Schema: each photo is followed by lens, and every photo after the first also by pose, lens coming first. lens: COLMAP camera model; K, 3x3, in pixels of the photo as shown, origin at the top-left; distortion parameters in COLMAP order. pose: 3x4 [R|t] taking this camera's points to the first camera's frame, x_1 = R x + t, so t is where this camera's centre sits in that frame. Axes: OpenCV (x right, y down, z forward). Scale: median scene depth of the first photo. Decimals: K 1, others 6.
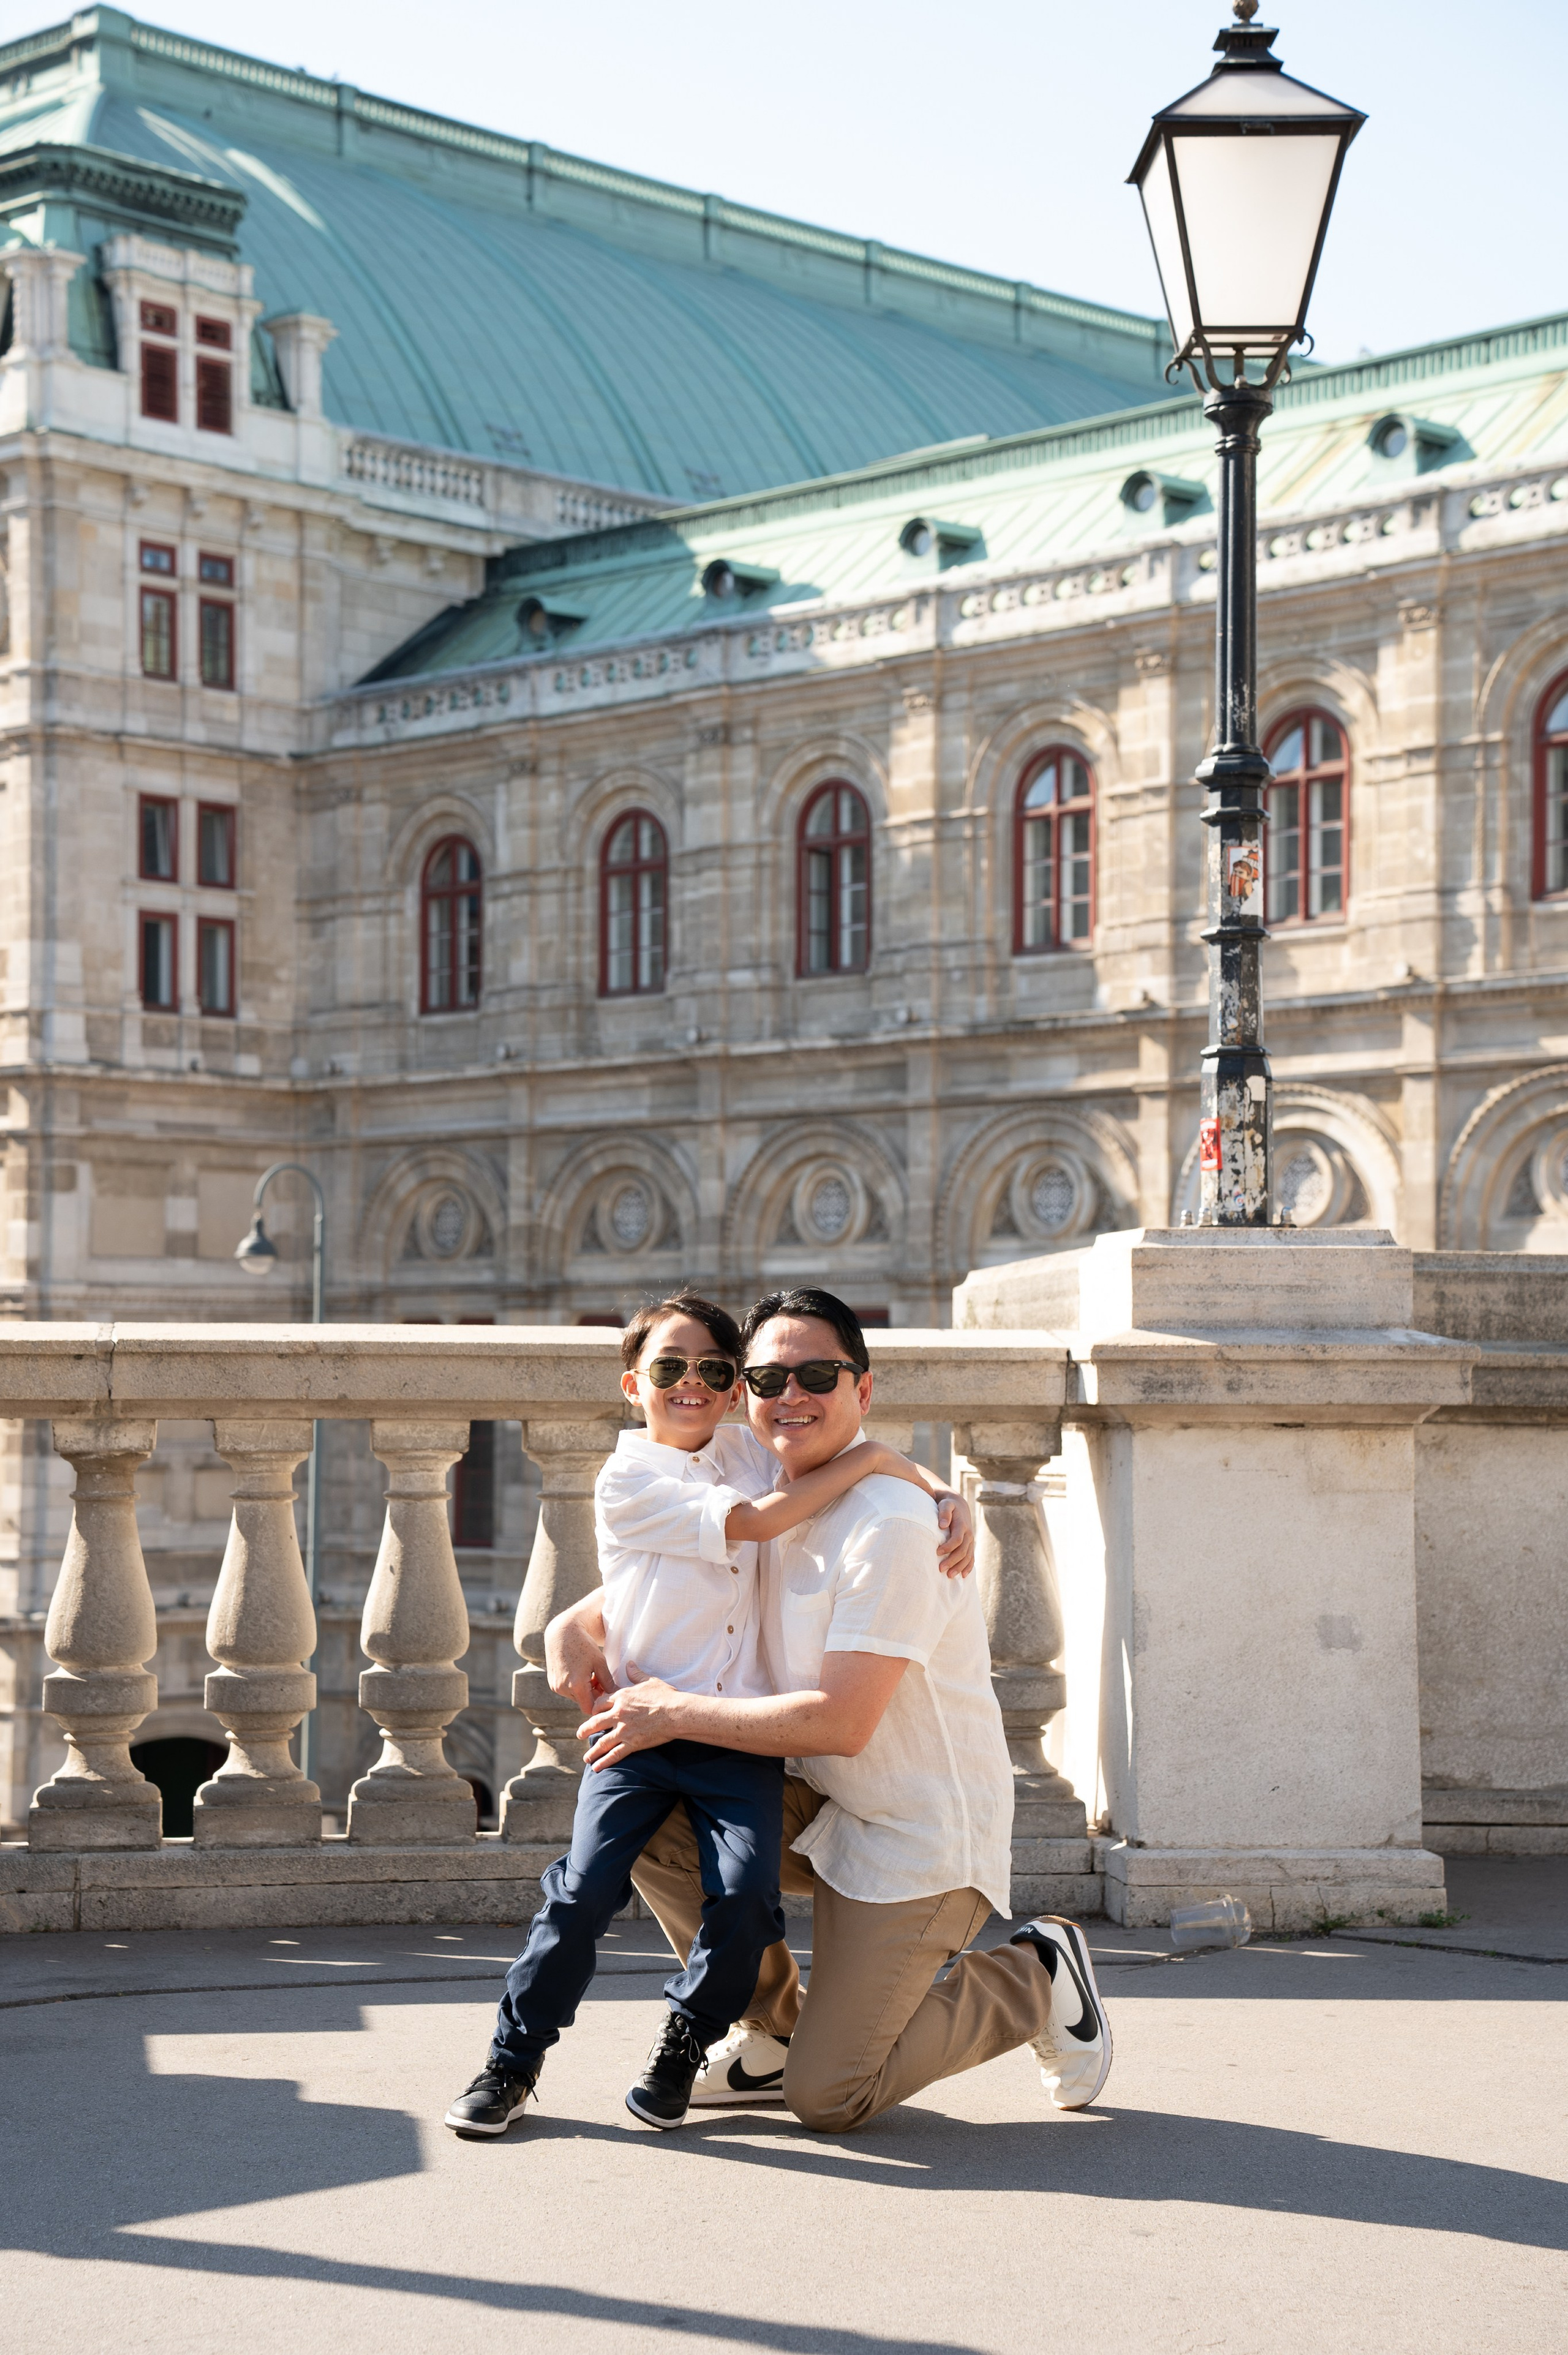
lens RADIAL K [[4312.1, 0, 784.0], [0, 4312.1, 1177.5], [0, 0, 1]] dist [0.424686, 0.480386]
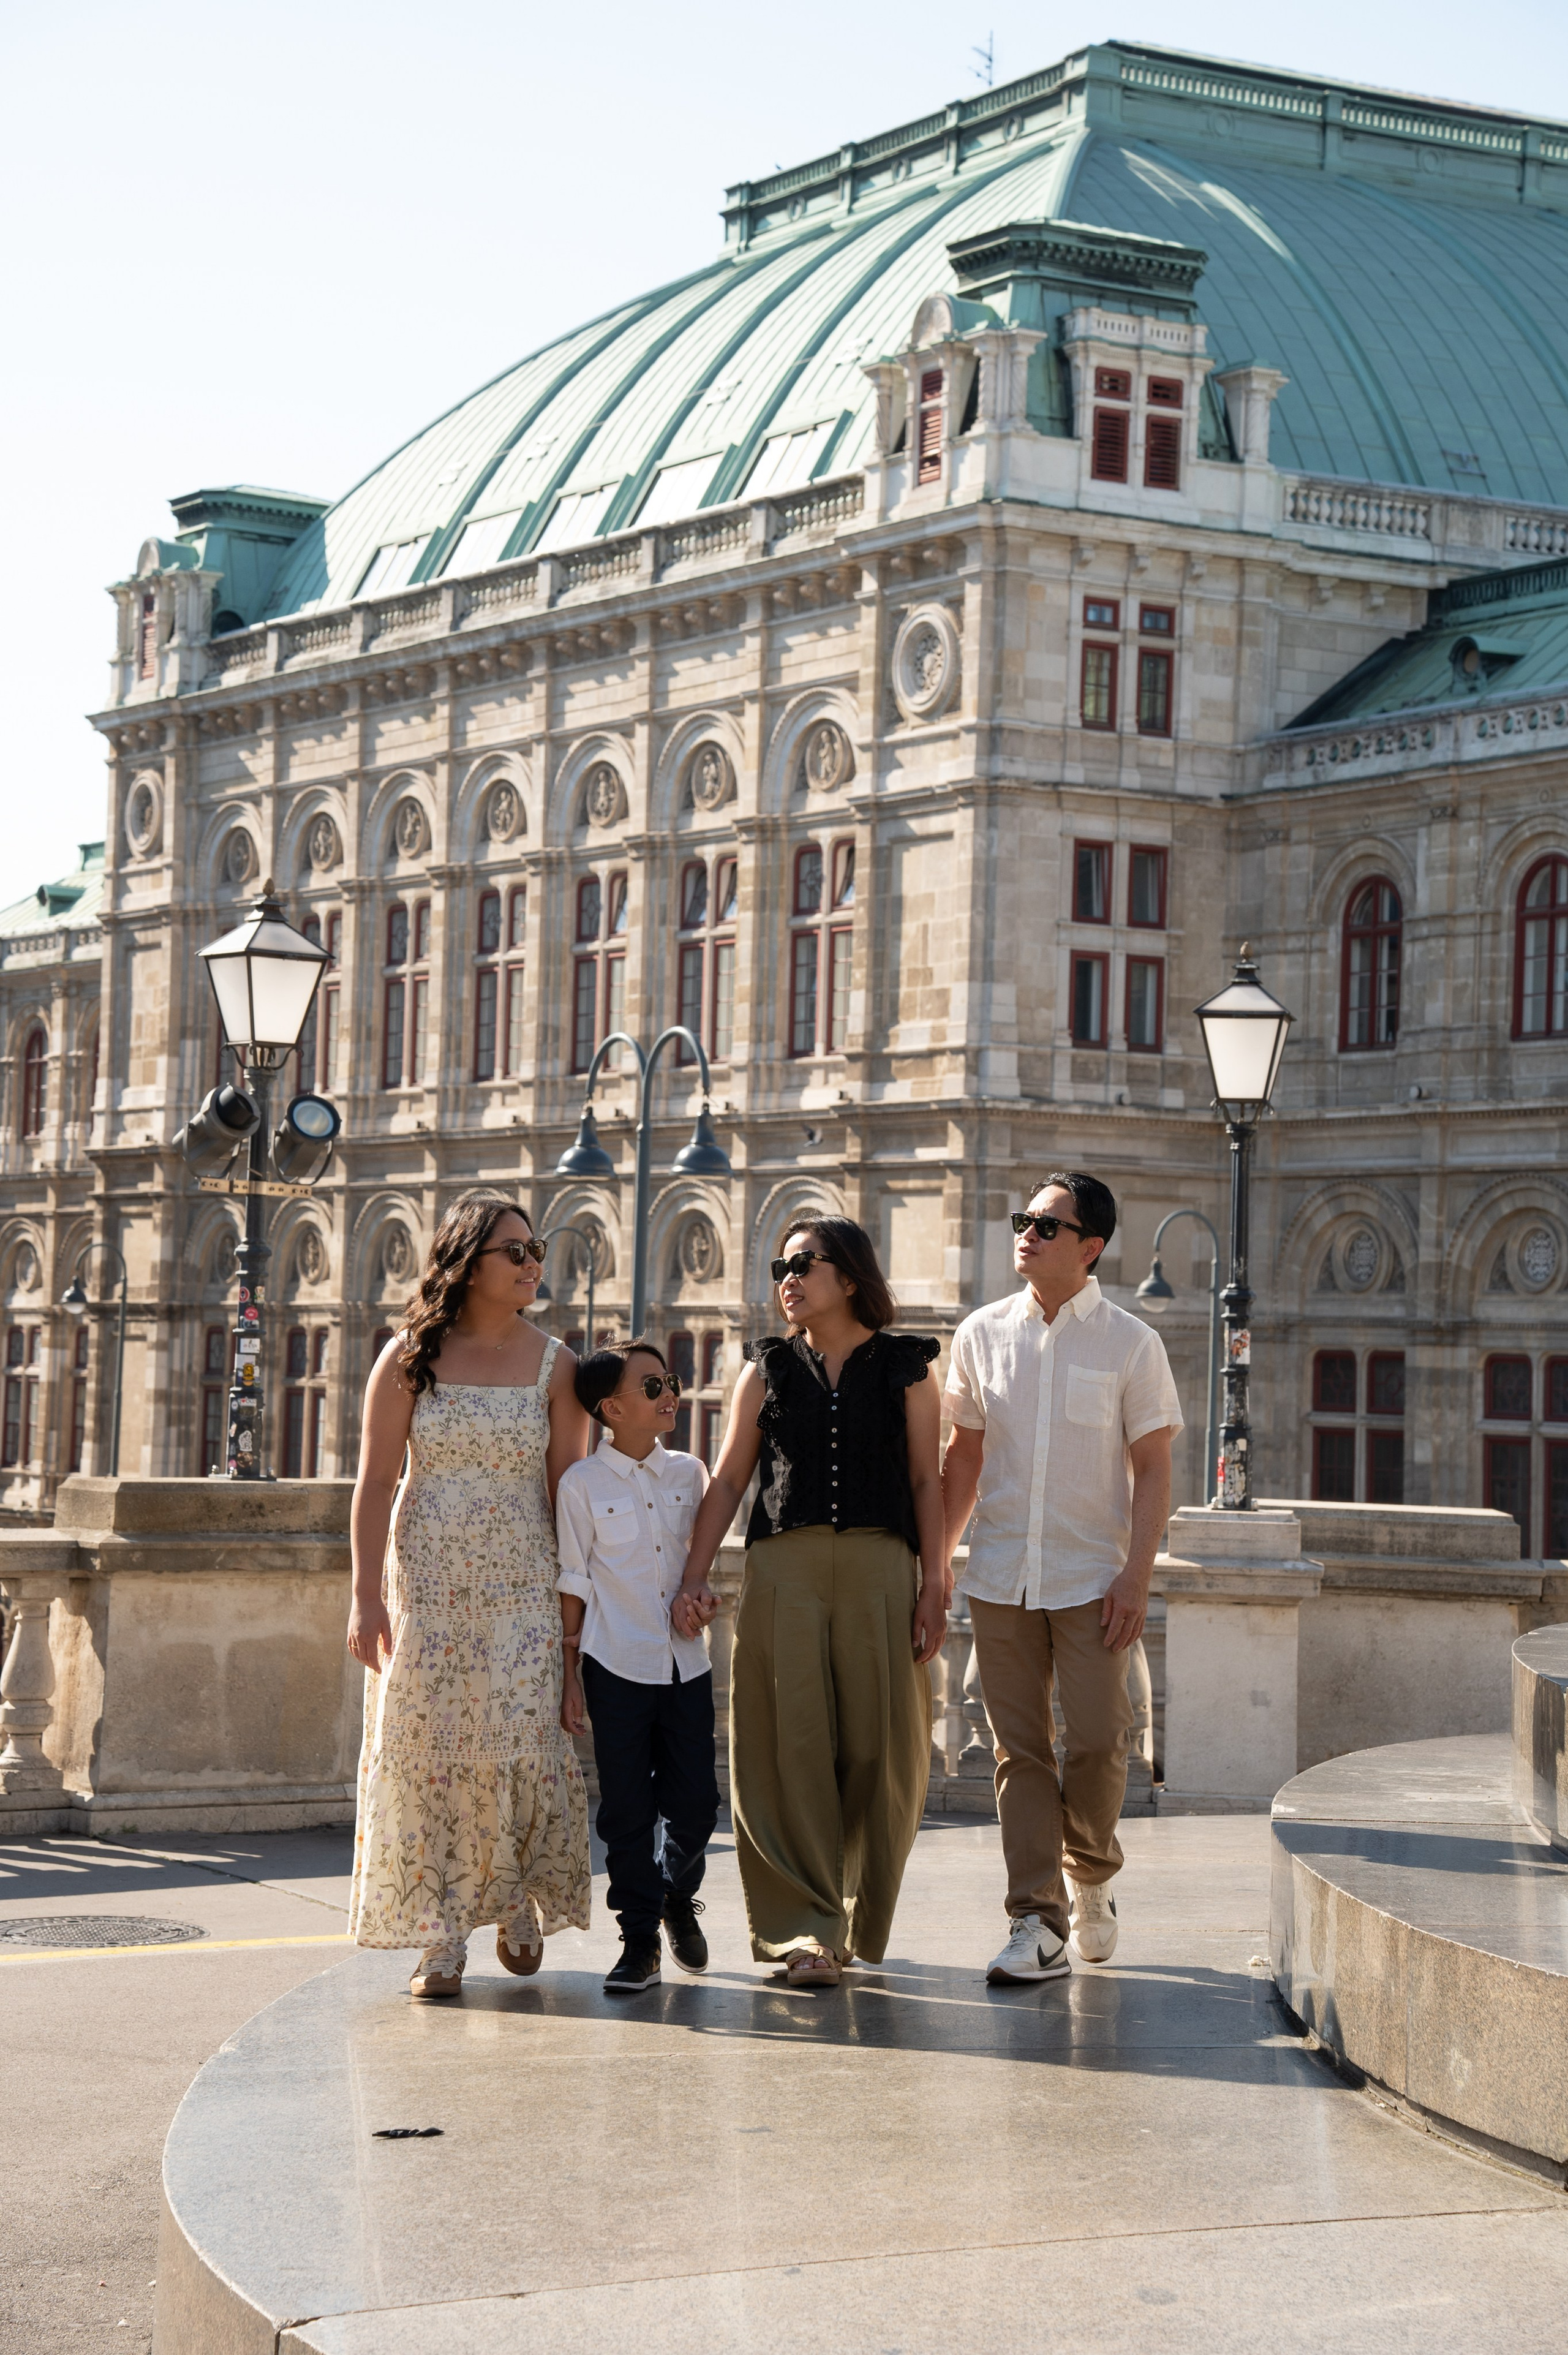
lens RADIAL K [[4920.9, 0, 791.5], [0, 4920.9, 1151.7], [0, 0, 1]] dist [0.621682, 0.225168]
pose [[0.974803, 0.016421, -0.222463, 0.050701], [-0.015079, 0.999856, 0.007732, -0.021152], [0.222558, -0.004182, 0.974911, -0.169817]]
